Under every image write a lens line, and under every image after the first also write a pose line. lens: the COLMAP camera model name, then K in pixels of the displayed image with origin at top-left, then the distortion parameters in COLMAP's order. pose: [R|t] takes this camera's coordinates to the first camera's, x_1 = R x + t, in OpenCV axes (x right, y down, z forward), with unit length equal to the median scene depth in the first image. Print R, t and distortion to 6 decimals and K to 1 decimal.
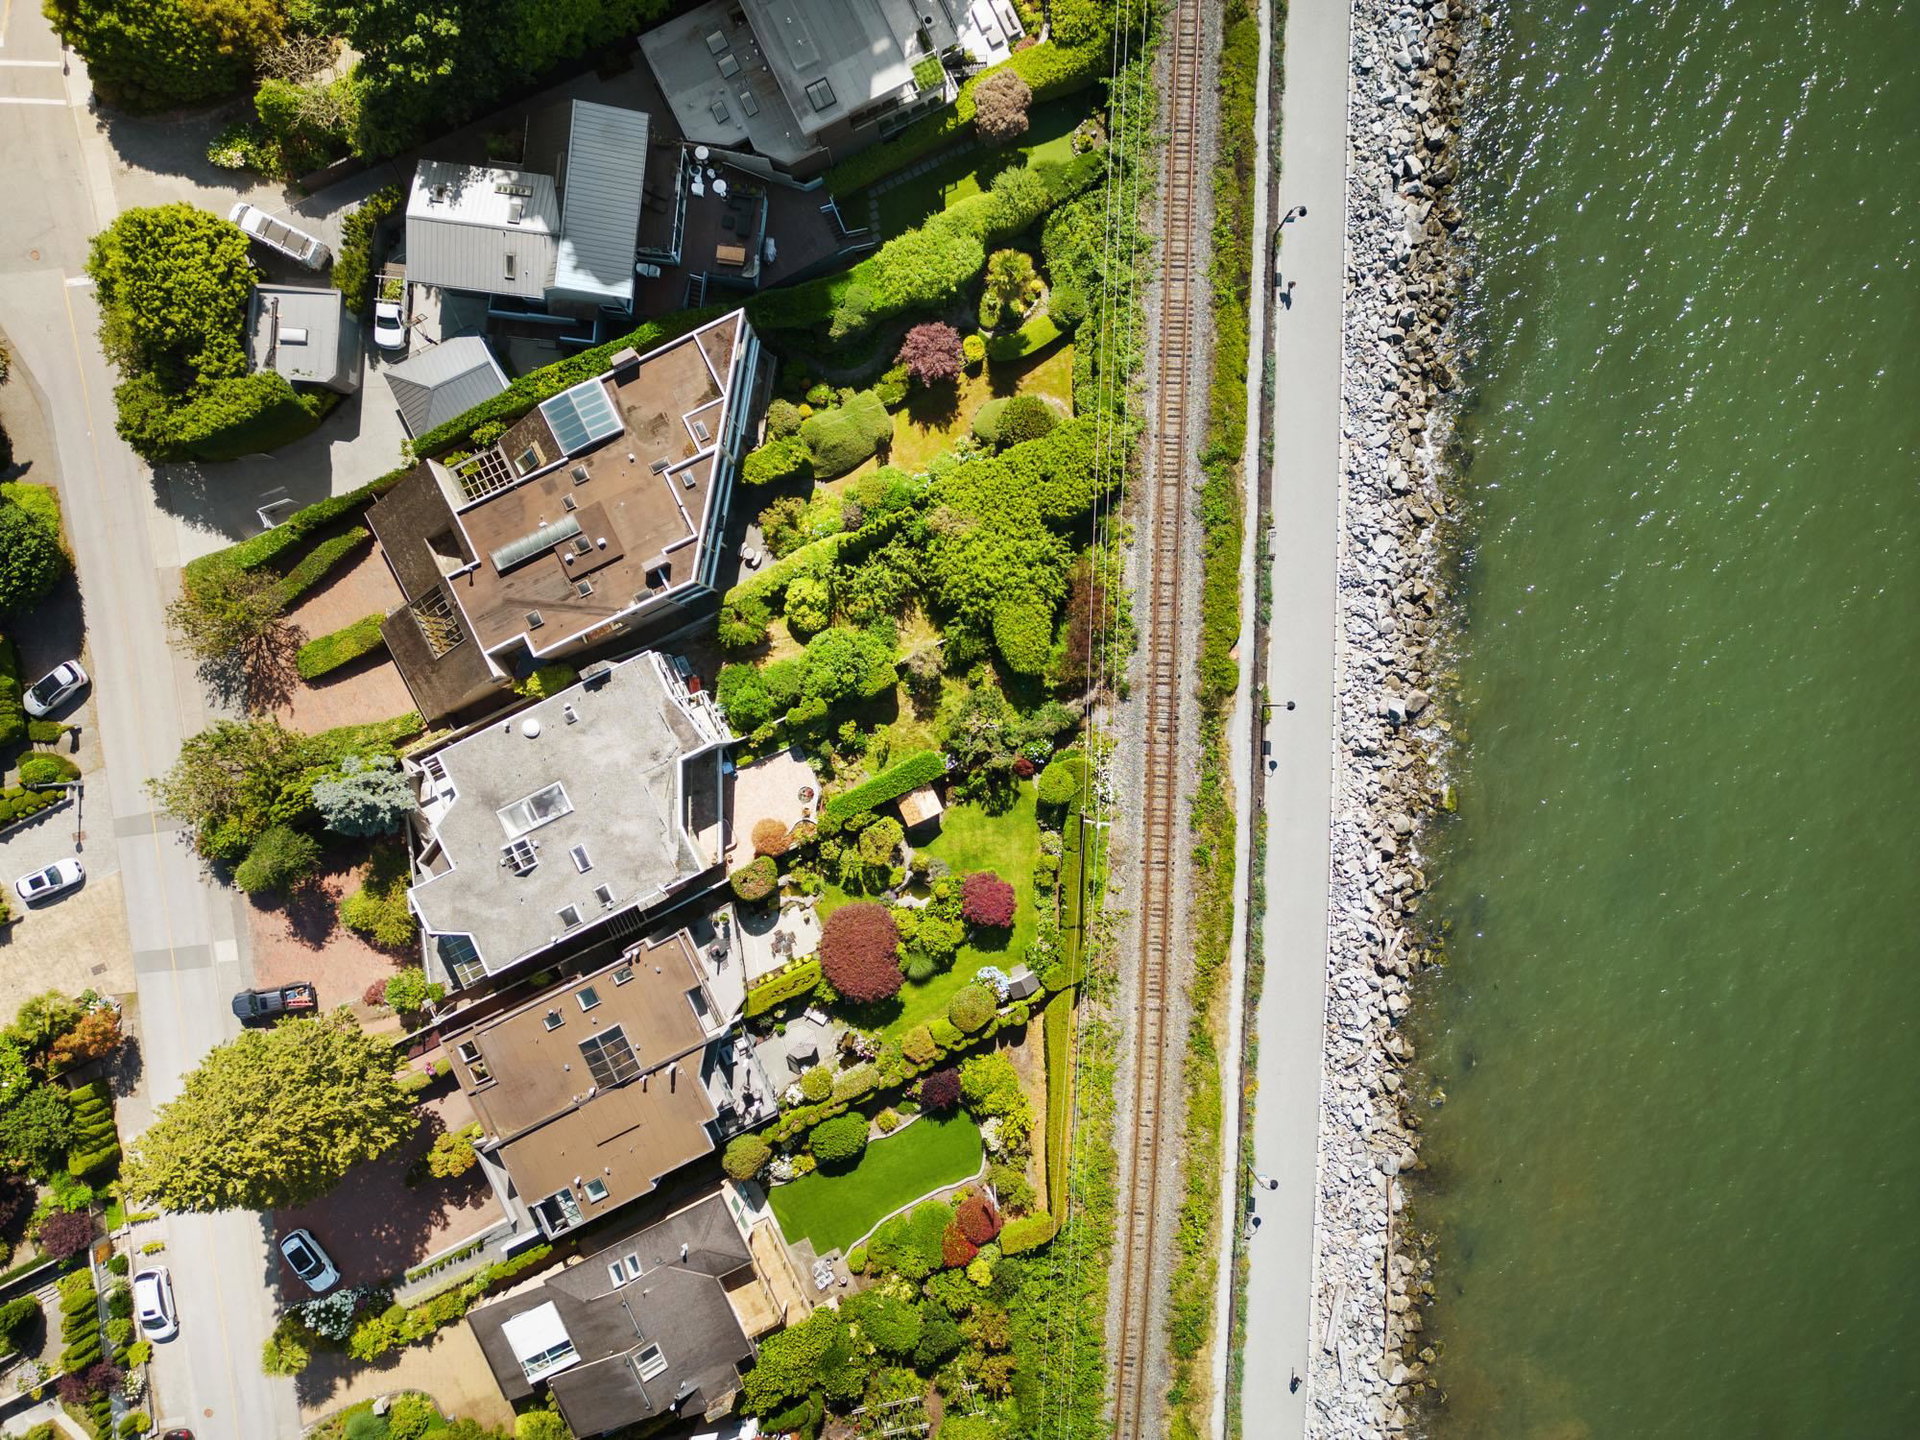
lens RADIAL K [[1351.8, 0, 960.0], [0, 1351.8, 720.0], [0, 0, 1]] dist [0.102257, -0.101090]
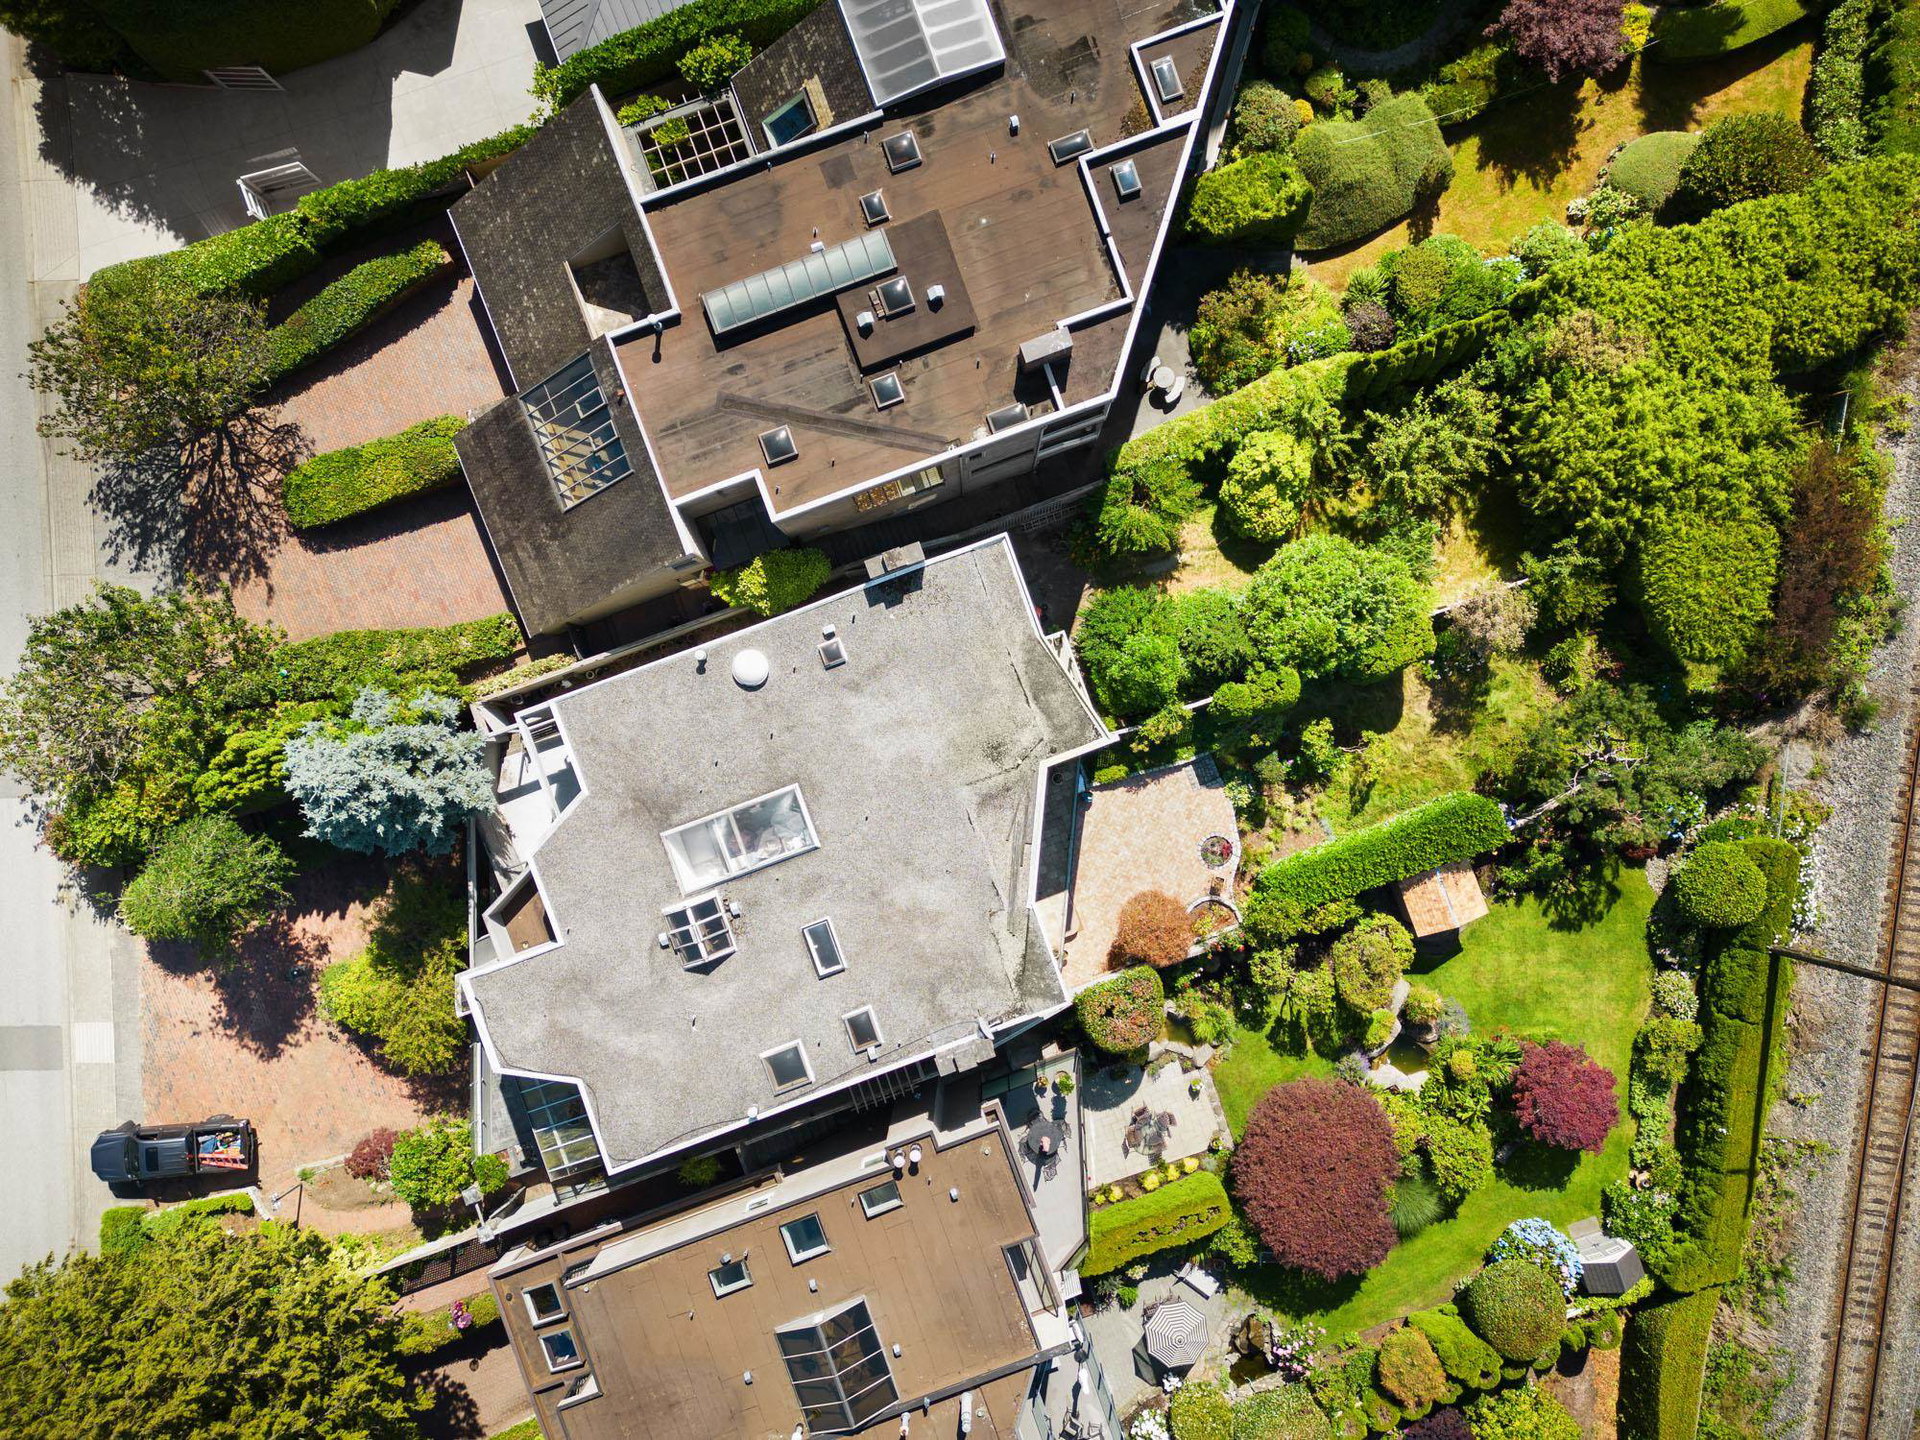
lens RADIAL K [[1351.8, 0, 960.0], [0, 1351.8, 720.0], [0, 0, 1]] dist [0.102257, -0.101090]
pose [[0.994735, 0.102318, -0.005796, -0.221300], [-0.102321, 0.994751, -0.000214, 0.015541], [0.005743, 0.000806, 0.999983, 0.489508]]
